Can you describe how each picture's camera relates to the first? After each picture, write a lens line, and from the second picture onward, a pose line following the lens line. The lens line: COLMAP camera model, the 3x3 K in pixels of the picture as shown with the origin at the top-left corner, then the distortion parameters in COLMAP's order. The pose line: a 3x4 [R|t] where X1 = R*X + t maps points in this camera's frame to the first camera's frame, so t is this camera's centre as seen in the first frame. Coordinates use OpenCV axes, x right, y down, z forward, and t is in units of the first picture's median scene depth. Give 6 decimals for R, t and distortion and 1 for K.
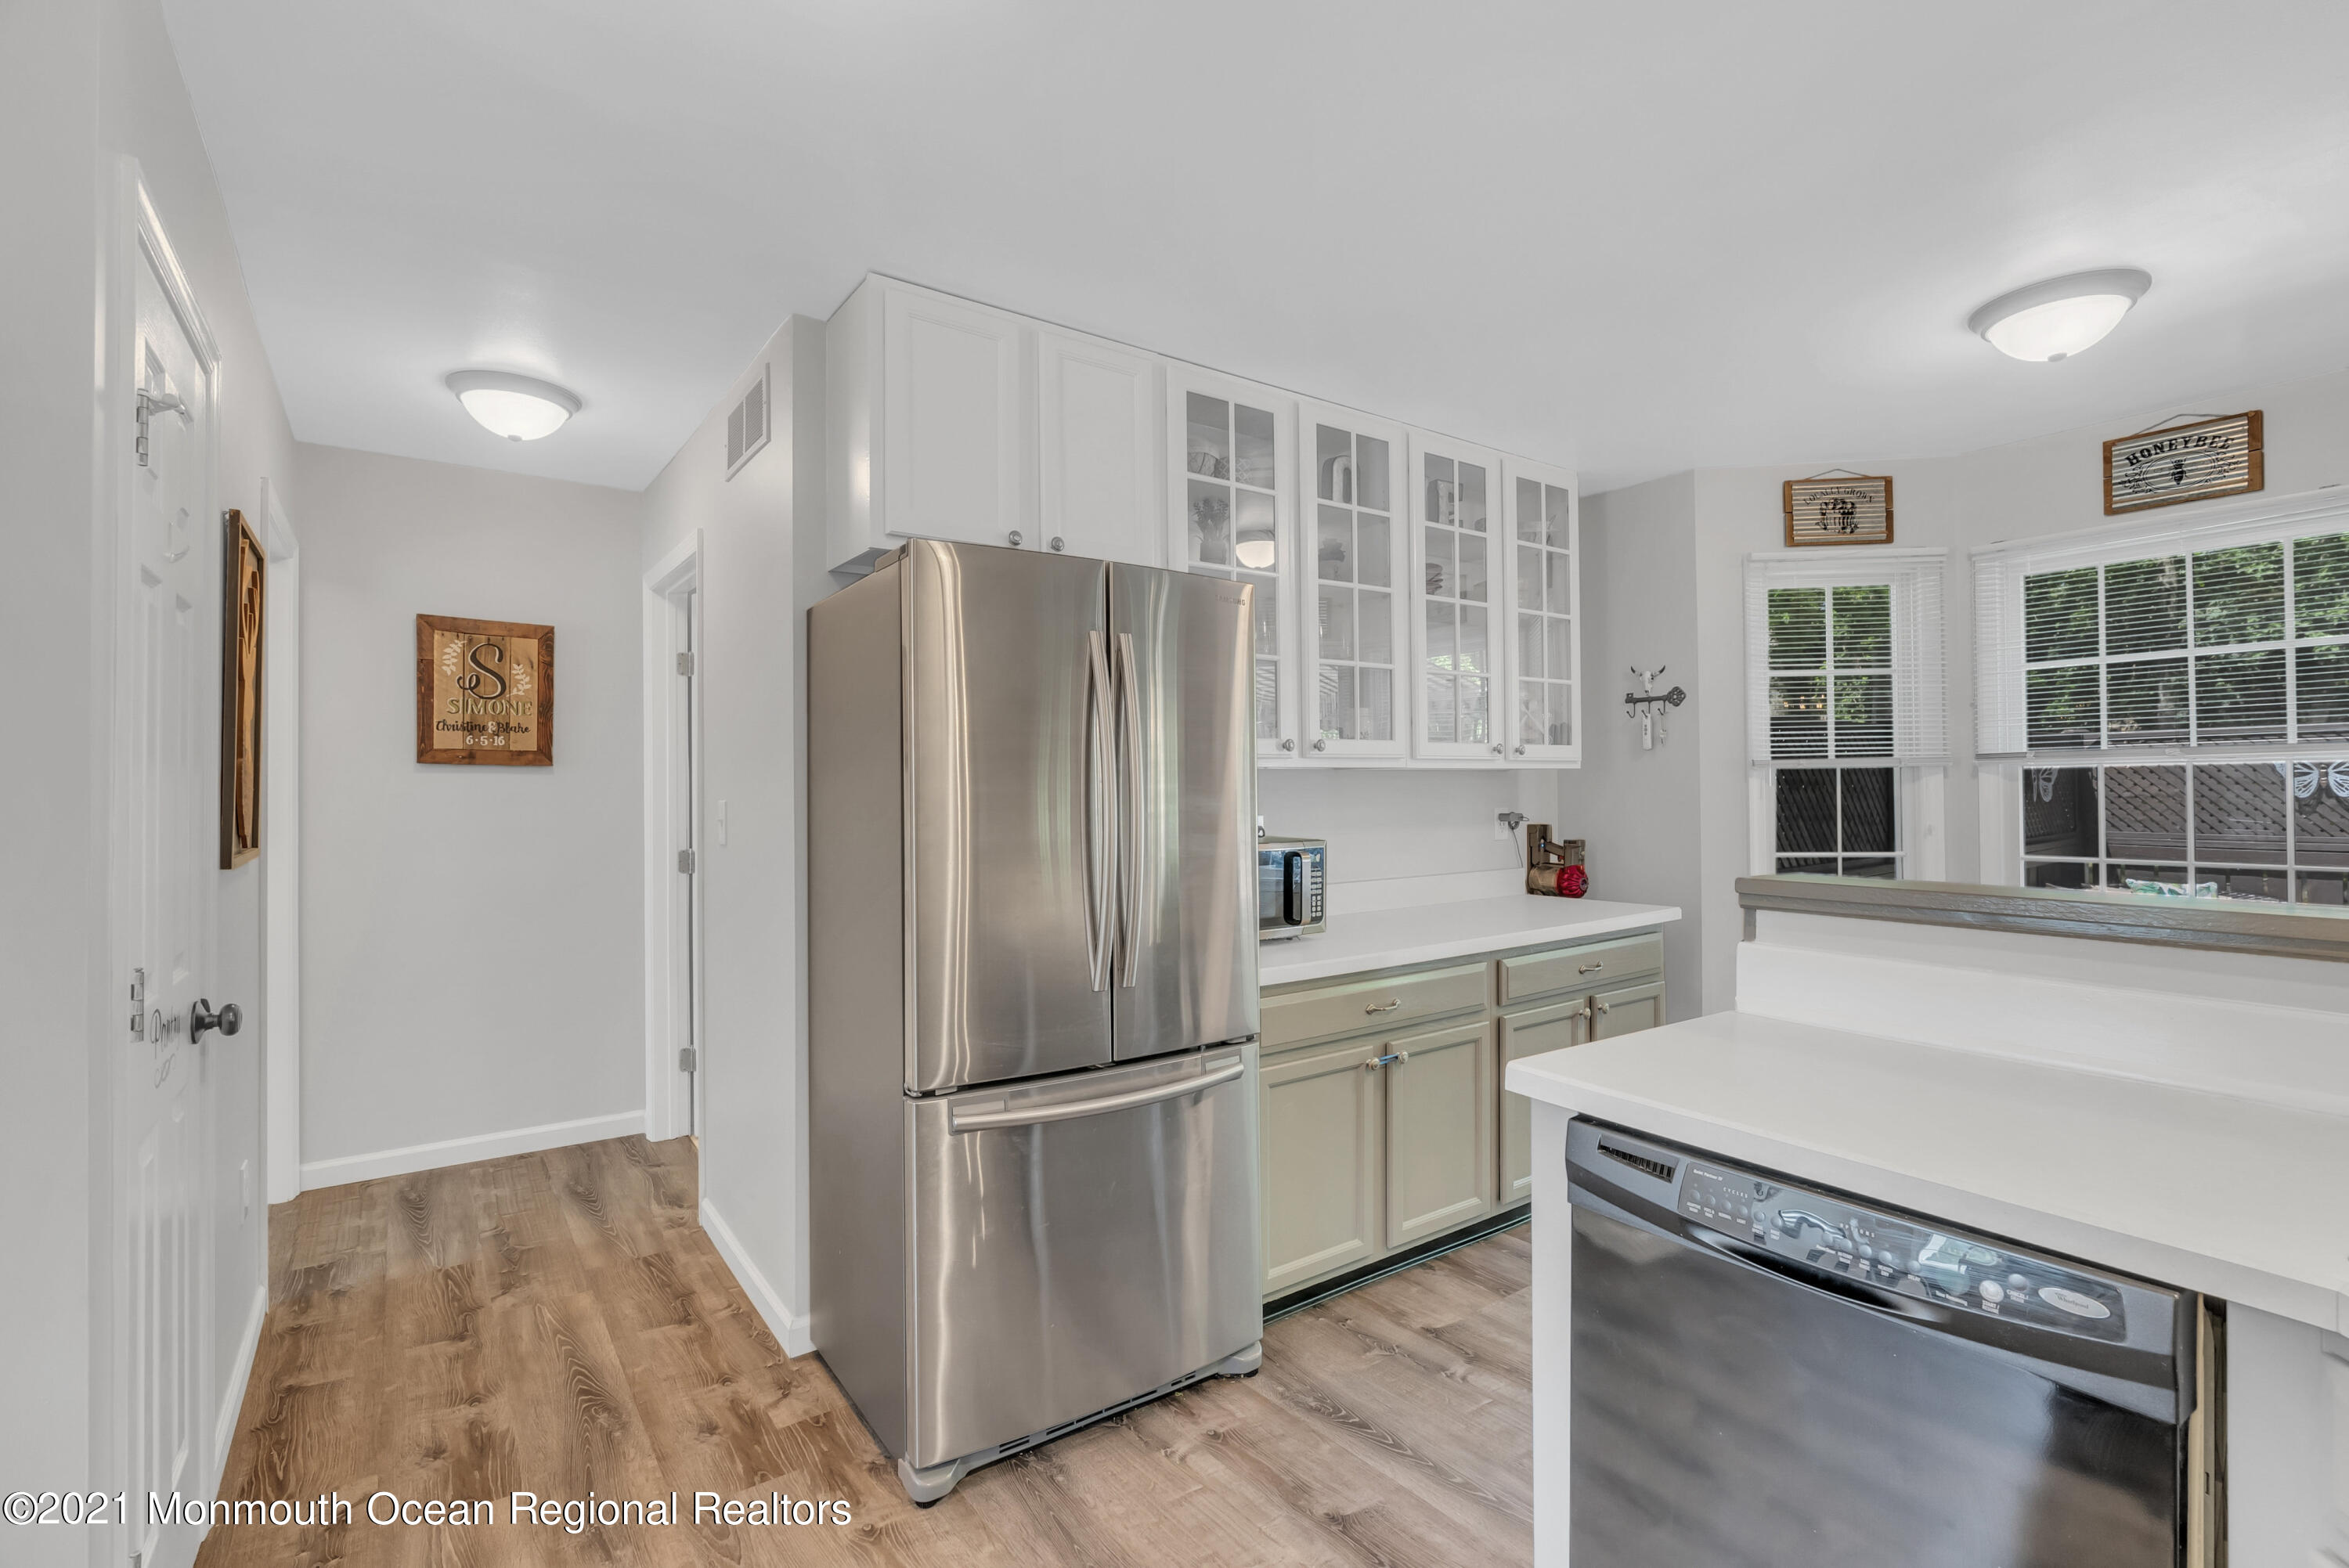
lens RADIAL K [[1066.7, 0, 1156.9], [0, 1066.7, 777.3], [0, 0, 1]] dist [-0.012551, 0.005115]
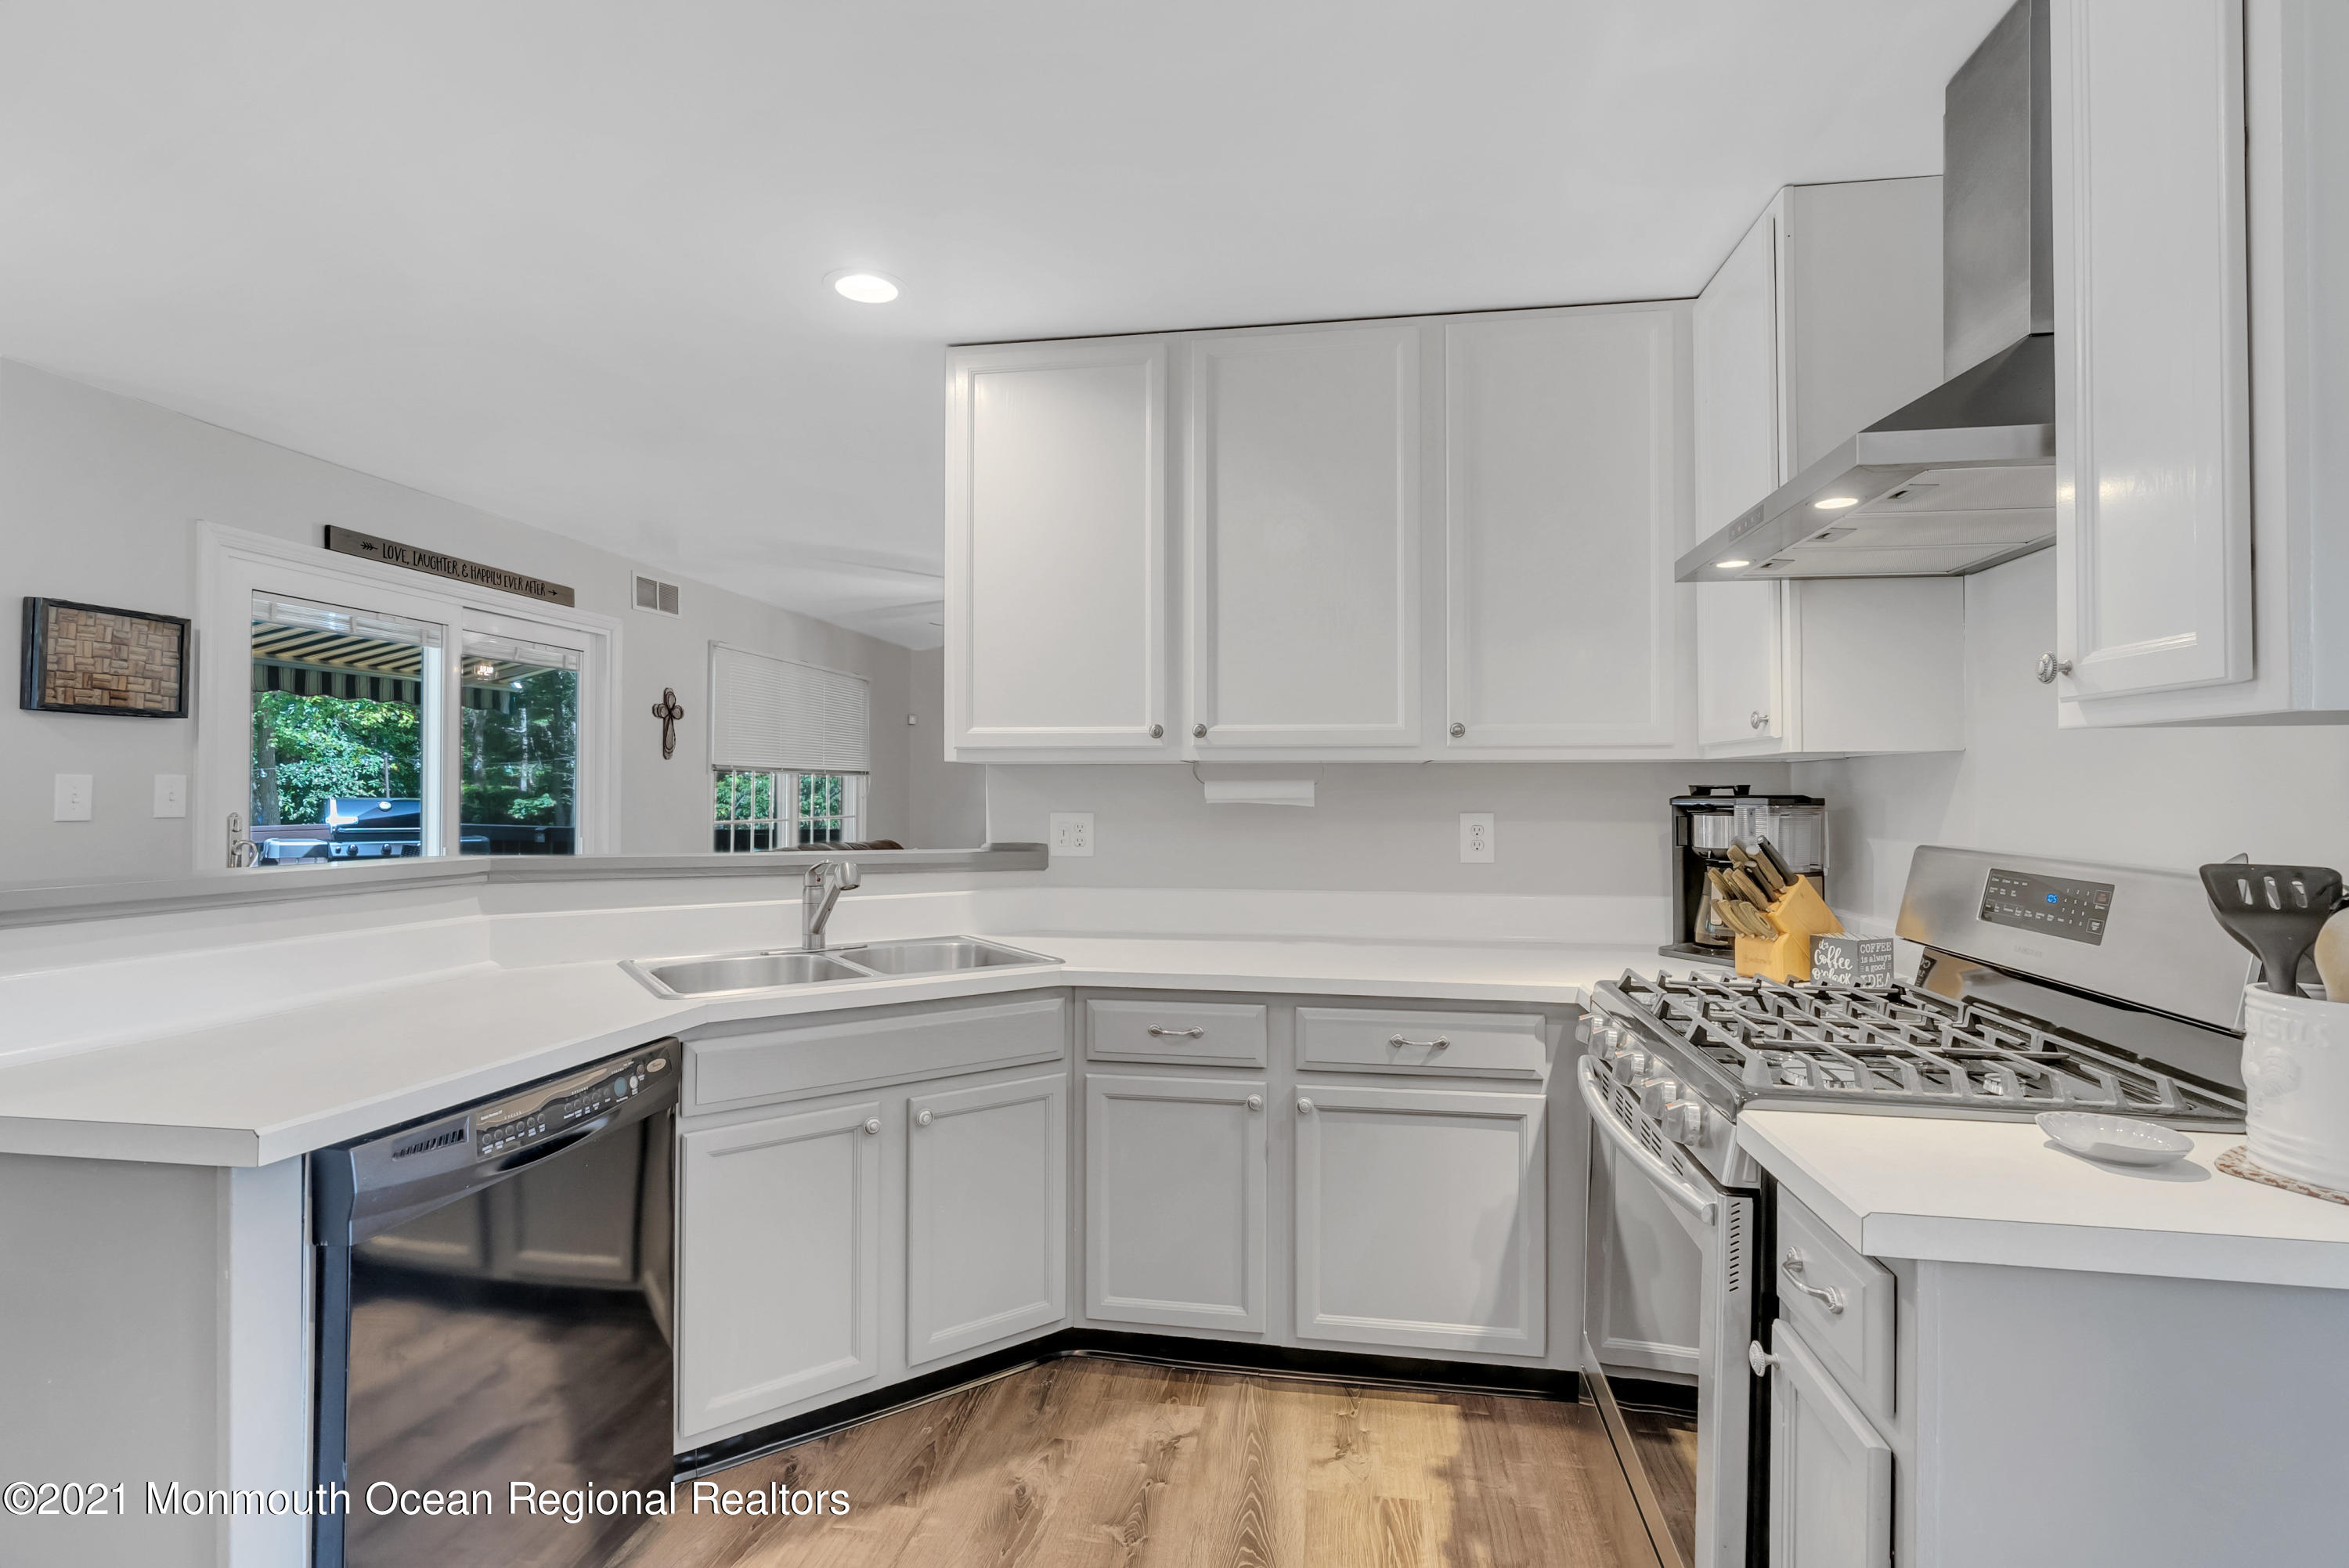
lens RADIAL K [[1066.7, 0, 1182.2], [0, 1066.7, 787.4], [0, 0, 1]] dist [-0.012551, 0.005115]
pose [[-0.719454, 0.006888, 0.694506, -0.299133], [-0.007769, 0.999808, -0.017964, 0.018228], [-0.694497, -0.018321, -0.719263, 0.505181]]
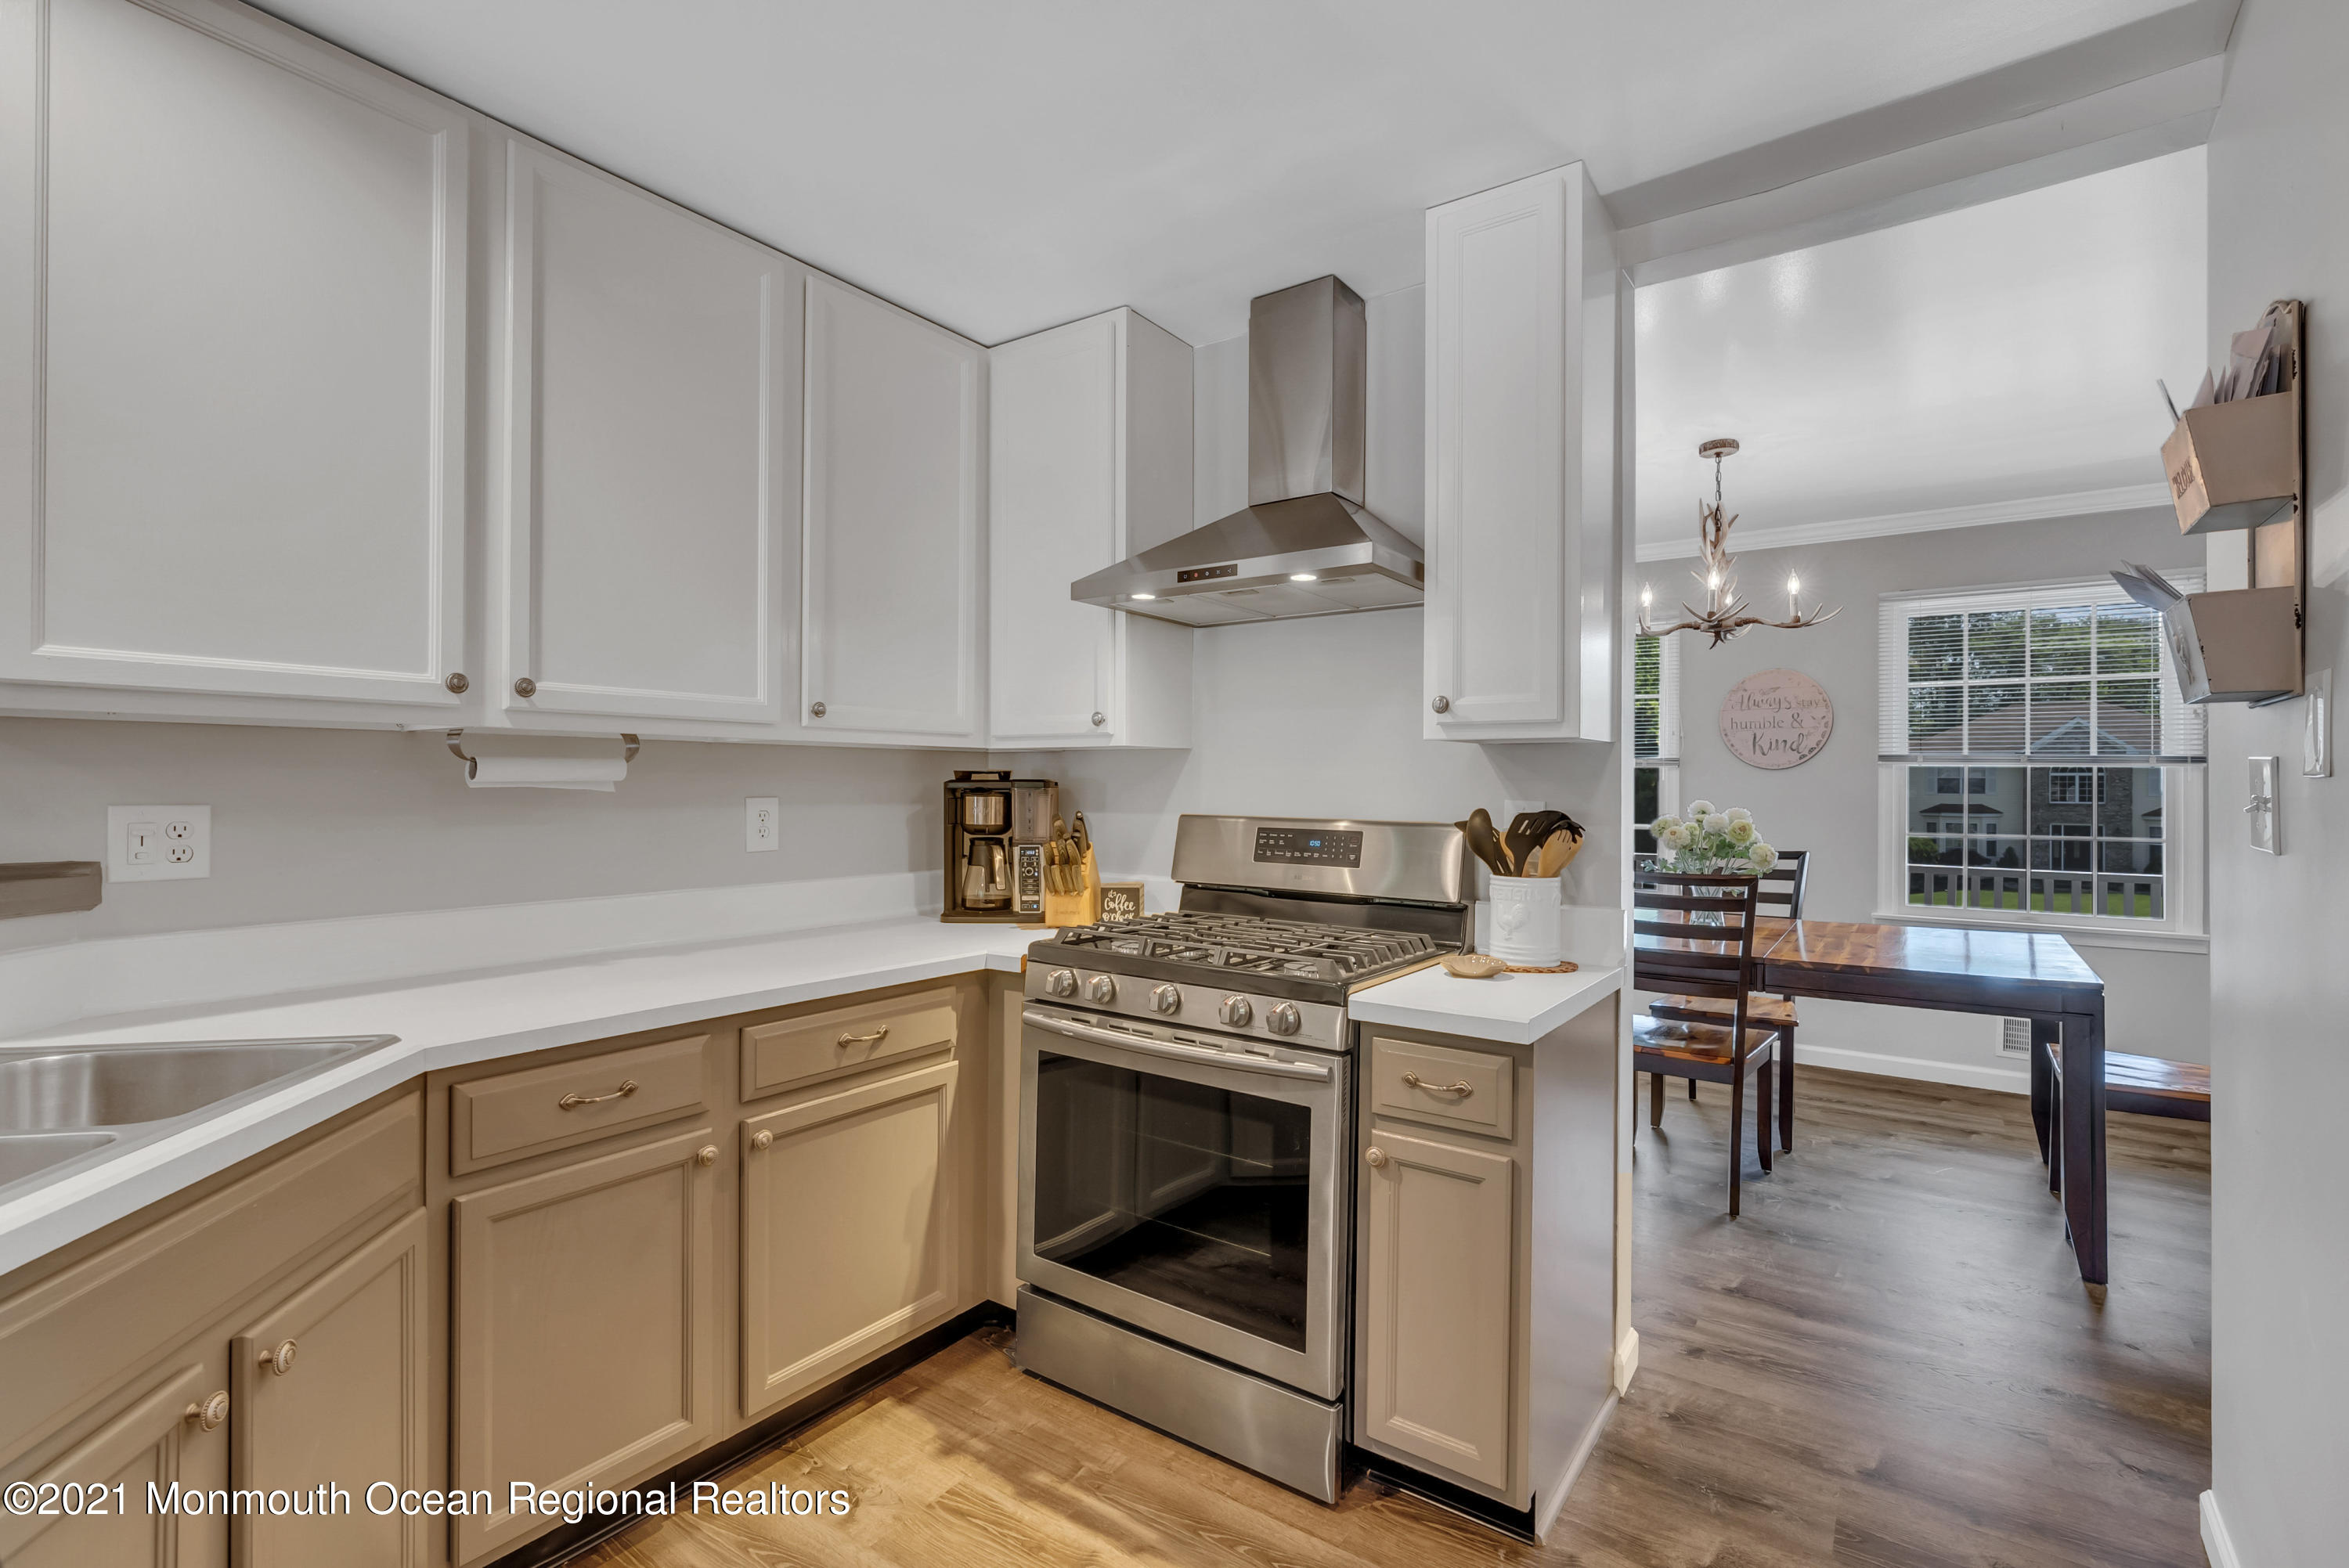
lens RADIAL K [[1066.7, 0, 1183.3], [0, 1066.7, 786.2], [0, 0, 1]] dist [-0.012551, 0.005115]
pose [[-0.939984, 0.001148, -0.341217, 0.104953], [0.004787, 0.999940, -0.009823, 0.022395], [0.341185, -0.010866, -0.939933, 0.584201]]
